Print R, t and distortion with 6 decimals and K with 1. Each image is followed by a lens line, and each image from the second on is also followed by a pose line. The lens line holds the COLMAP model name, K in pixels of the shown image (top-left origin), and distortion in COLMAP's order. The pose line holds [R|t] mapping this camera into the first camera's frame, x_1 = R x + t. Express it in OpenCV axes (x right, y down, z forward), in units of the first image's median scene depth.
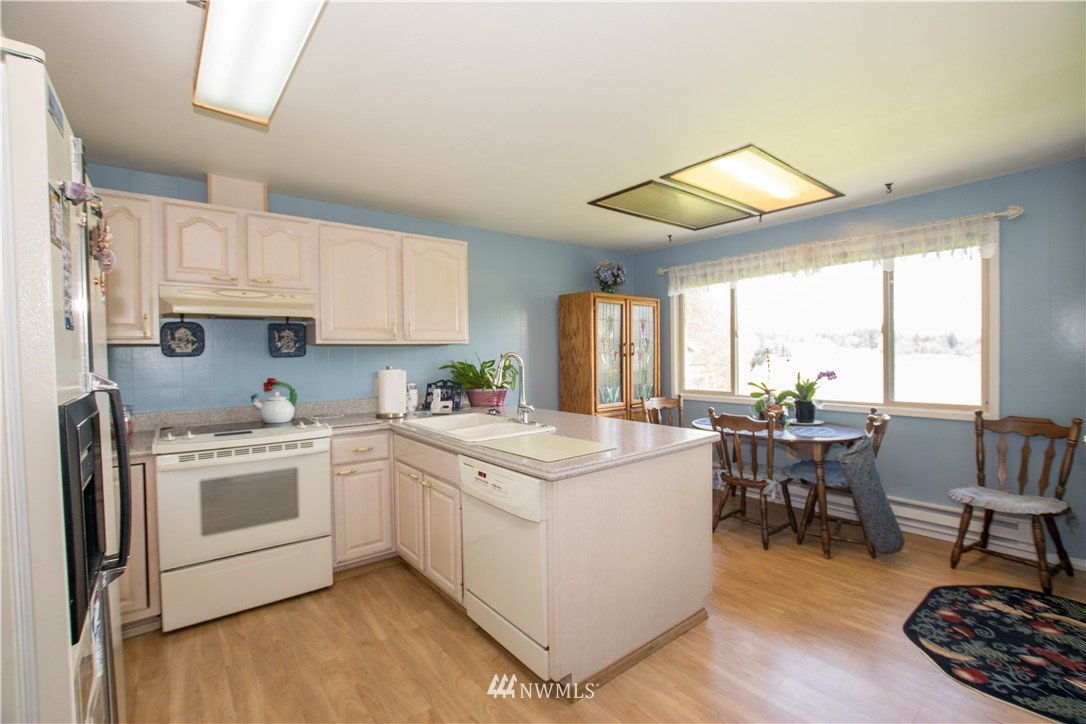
lens RADIAL K [[478.0, 0, 546.4], [0, 478.0, 360.4], [0, 0, 1]] dist [-0.037398, 0.009281]
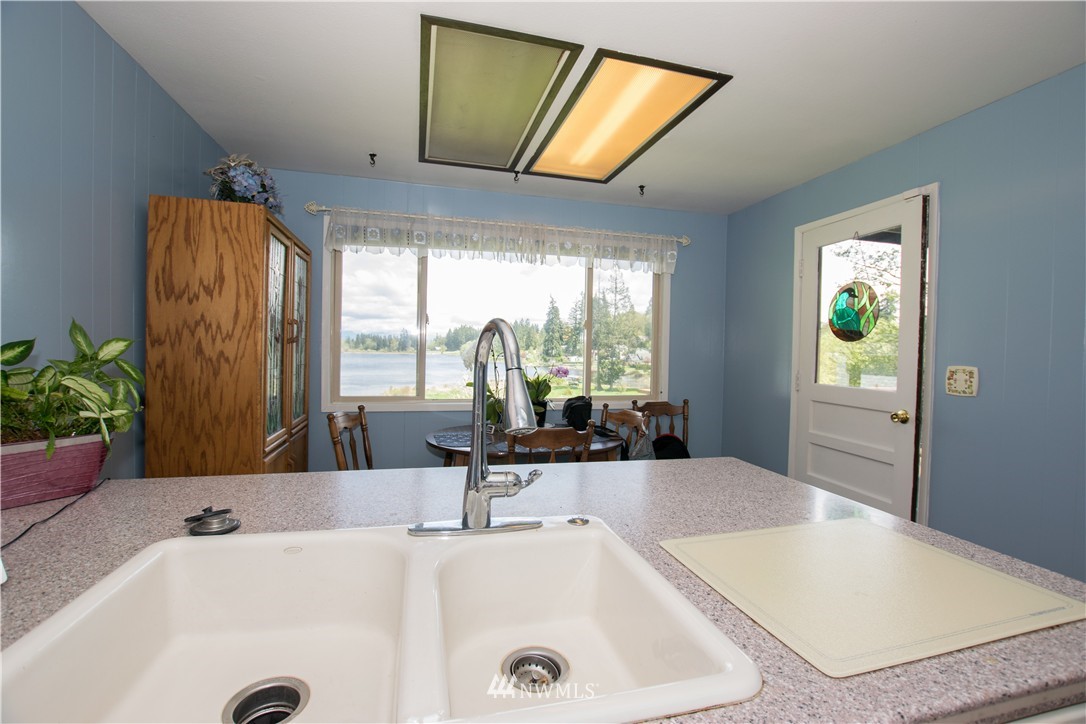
lens RADIAL K [[478.0, 0, 546.4], [0, 478.0, 360.4], [0, 0, 1]] dist [-0.037398, 0.009281]
pose [[0.406305, 0.002924, 0.913733, -0.294669], [-0.012230, 0.999923, 0.002238, 0.008926], [-0.913656, -0.012084, 0.406309, 0.713618]]
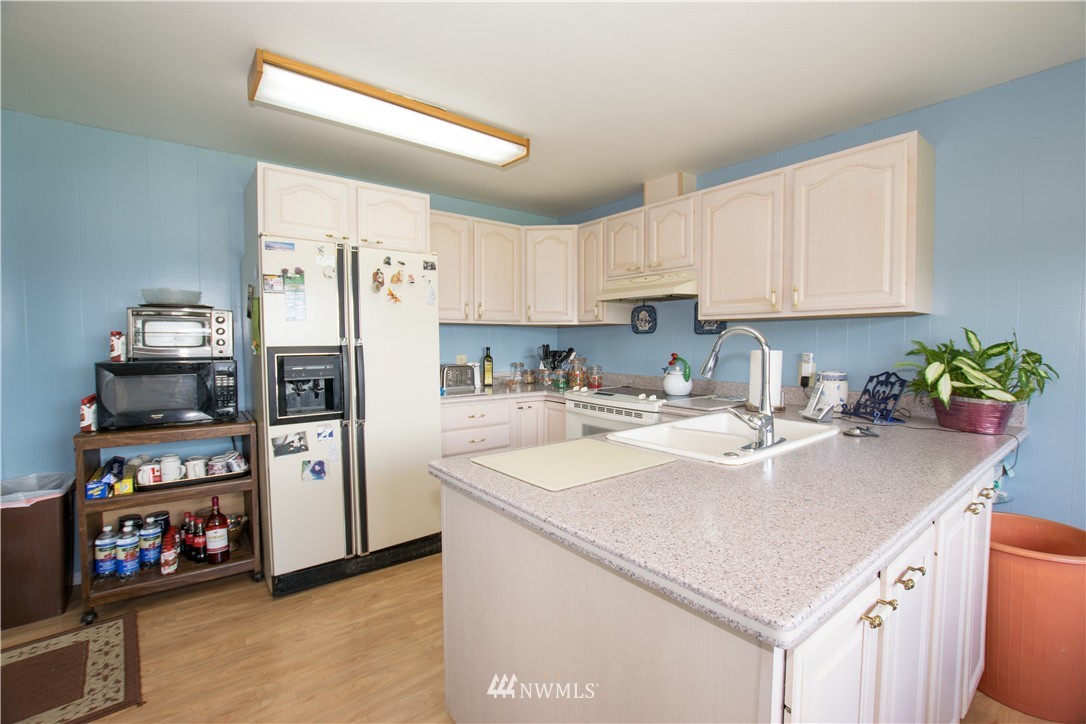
lens RADIAL K [[478.0, 0, 546.4], [0, 478.0, 360.4], [0, 0, 1]] dist [-0.037398, 0.009281]
pose [[-0.012969, 0.054152, -0.998448, 0.453590], [-0.013495, 0.998432, 0.054326, -0.001223], [0.999825, 0.014179, -0.012218, 0.643095]]
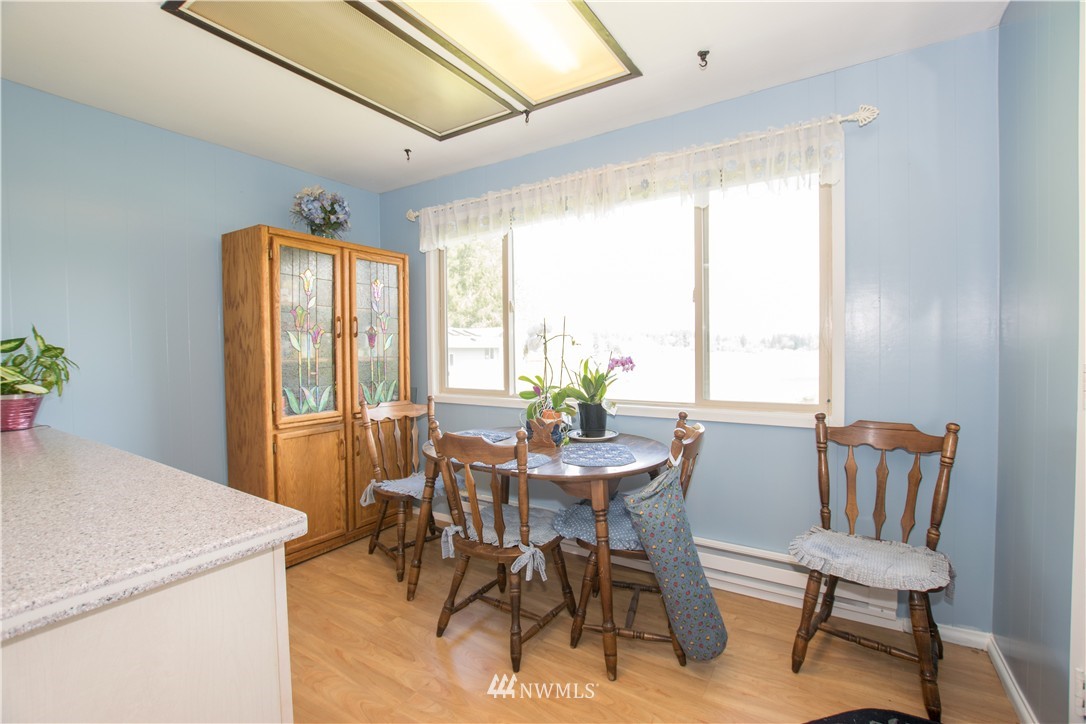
lens RADIAL K [[478.0, 0, 546.4], [0, 478.0, 360.4], [0, 0, 1]] dist [-0.037398, 0.009281]
pose [[0.948550, -0.003498, 0.316609, 0.315091], [0.001656, 0.999980, 0.006086, 0.025212], [-0.316624, -0.005249, 0.948537, 0.444951]]
